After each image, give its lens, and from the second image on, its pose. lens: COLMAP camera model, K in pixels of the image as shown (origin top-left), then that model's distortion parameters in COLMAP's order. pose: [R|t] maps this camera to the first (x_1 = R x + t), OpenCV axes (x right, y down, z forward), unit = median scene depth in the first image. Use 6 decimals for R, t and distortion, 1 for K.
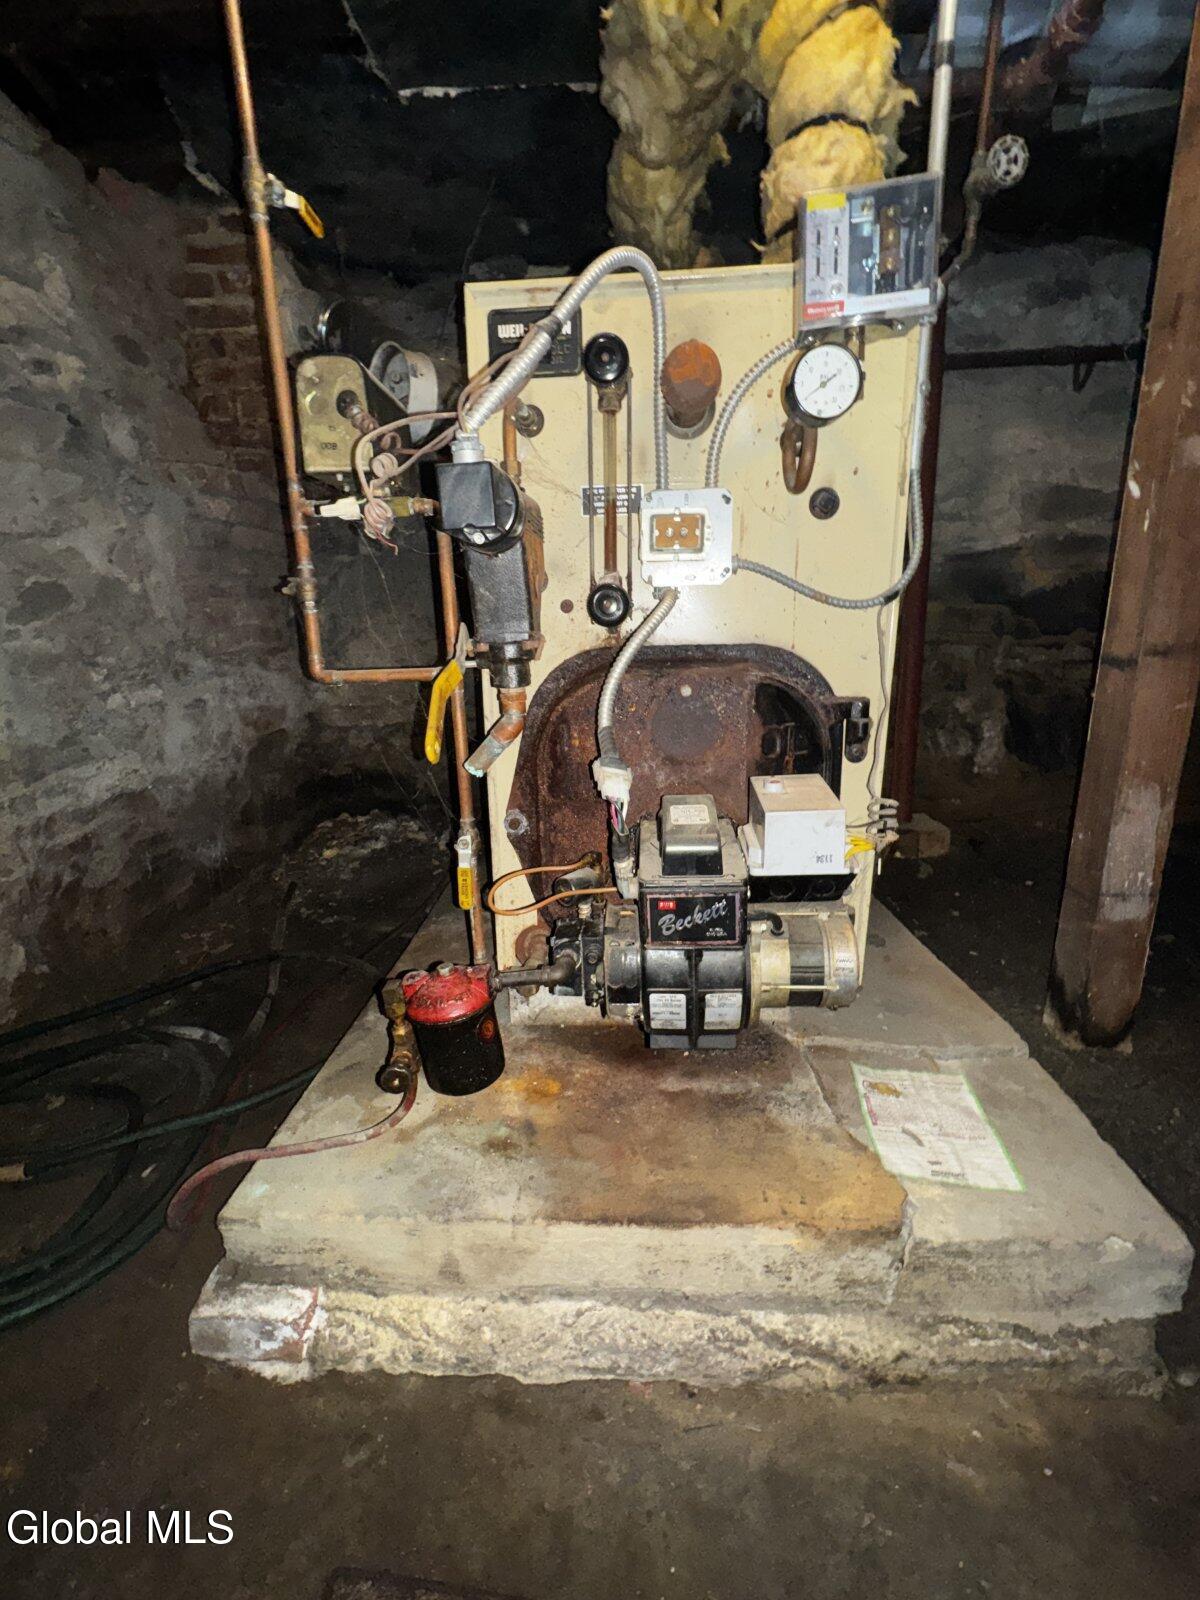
lens RADIAL K [[704.6, 0, 602.1], [0, 704.6, 801.9], [0, 0, 1]] dist [-0.003483, 0.001316]
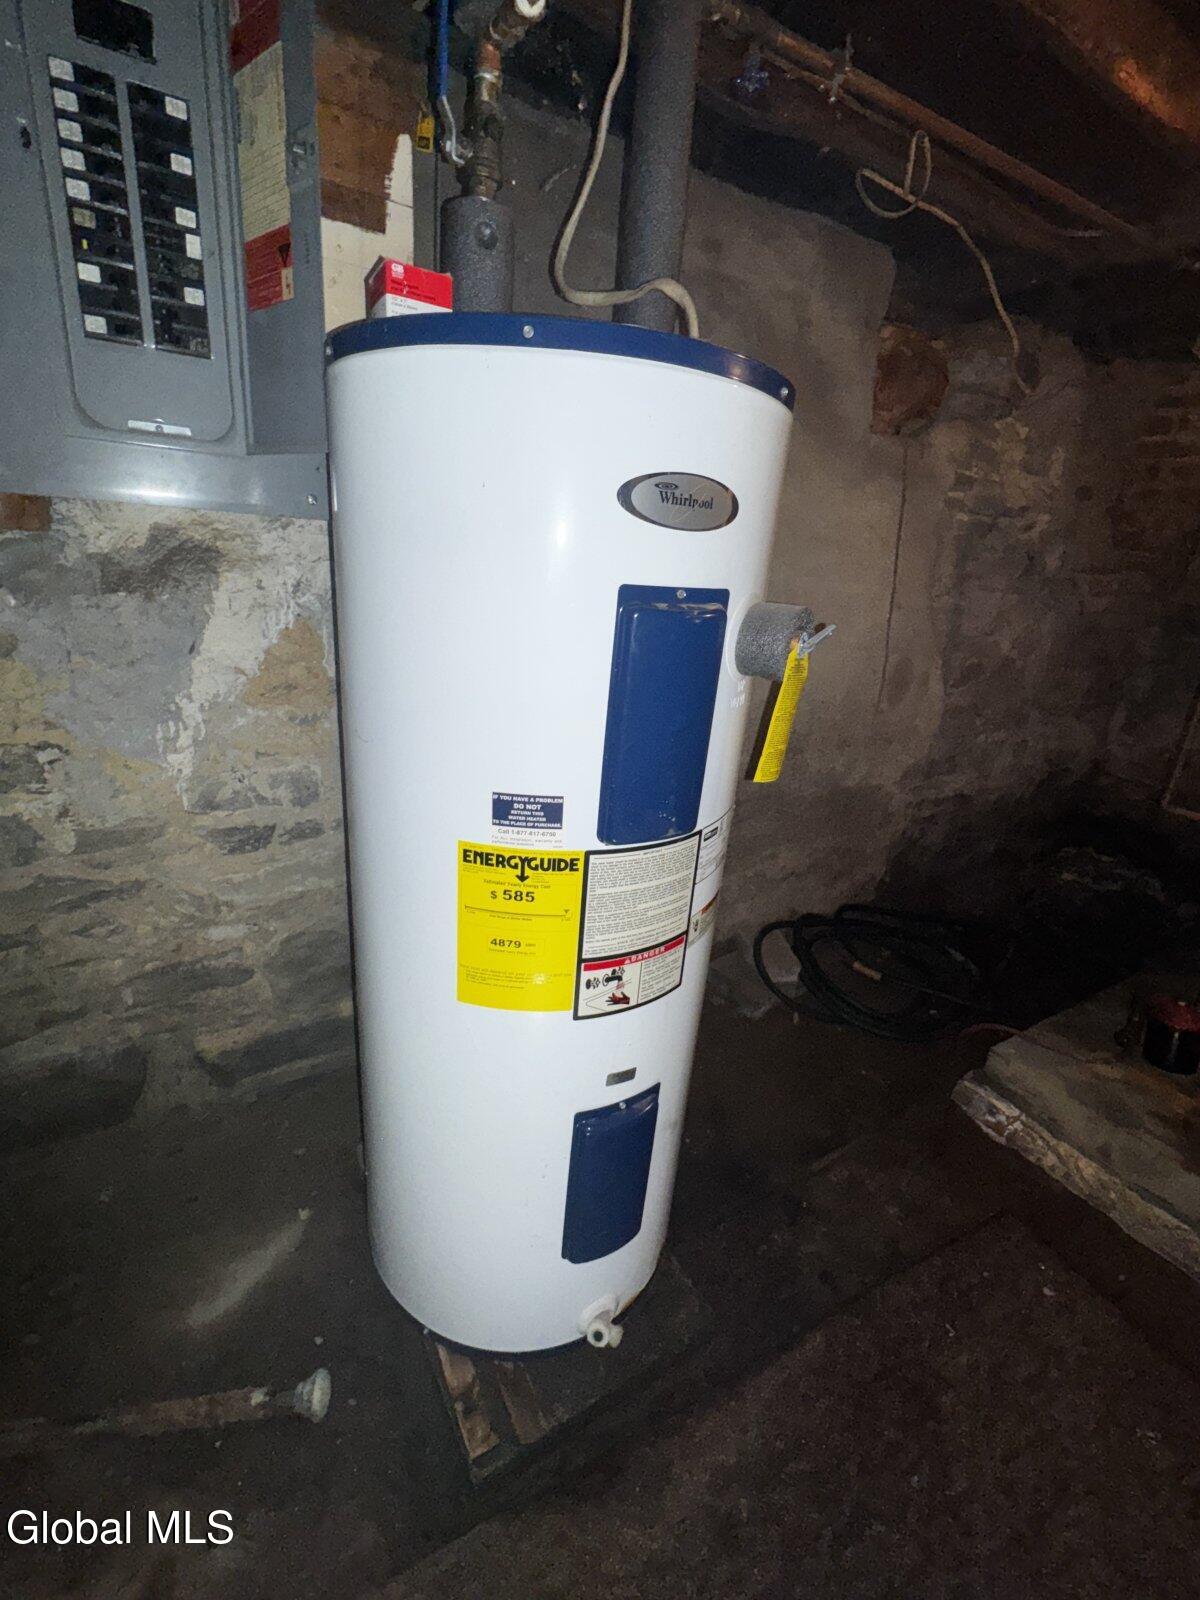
lens RADIAL K [[704.6, 0, 600.2], [0, 704.6, 804.4], [0, 0, 1]] dist [-0.003483, 0.001316]
pose [[0.560923, 0.338995, -0.755280, 0.061567], [-0.298187, 0.933815, 0.197674, -0.069115], [0.772302, 0.114335, 0.624882, -0.648021]]
